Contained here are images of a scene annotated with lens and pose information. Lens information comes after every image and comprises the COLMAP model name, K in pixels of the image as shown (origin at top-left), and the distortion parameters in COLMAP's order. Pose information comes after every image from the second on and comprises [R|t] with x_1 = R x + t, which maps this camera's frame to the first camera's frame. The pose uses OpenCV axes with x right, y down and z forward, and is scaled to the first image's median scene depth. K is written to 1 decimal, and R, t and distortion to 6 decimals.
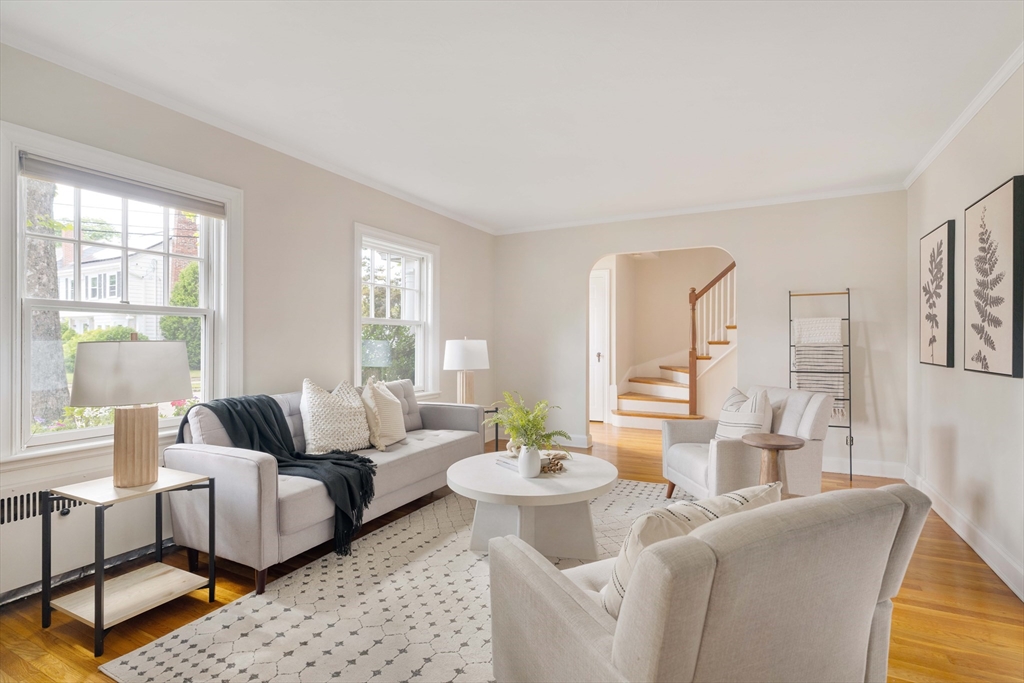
lens RADIAL K [[469.0, 0, 513.5], [0, 469.0, 334.7], [0, 0, 1]] dist [-0.002964, 0.000099]
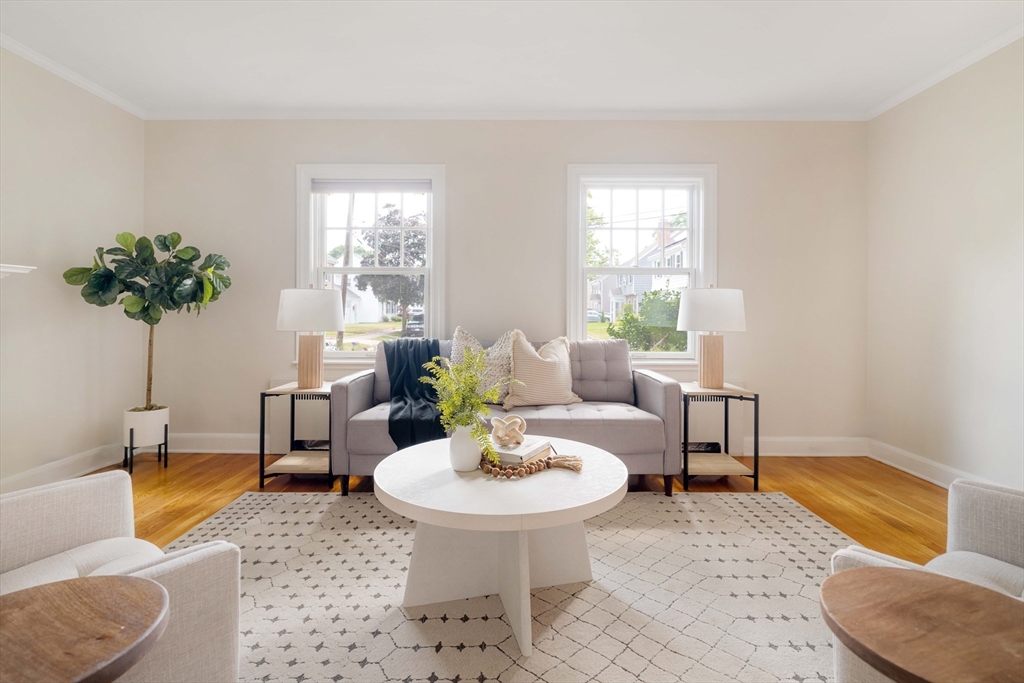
lens RADIAL K [[485.6, 0, 512.6], [0, 485.6, 299.6], [0, 0, 1]] dist [-0.001090, -0.000027]
pose [[0.466168, -0.016308, -0.884546, 0.812110], [0.006615, 0.999866, -0.014947, 0.070754], [0.884672, 0.001117, 0.466213, 0.831484]]
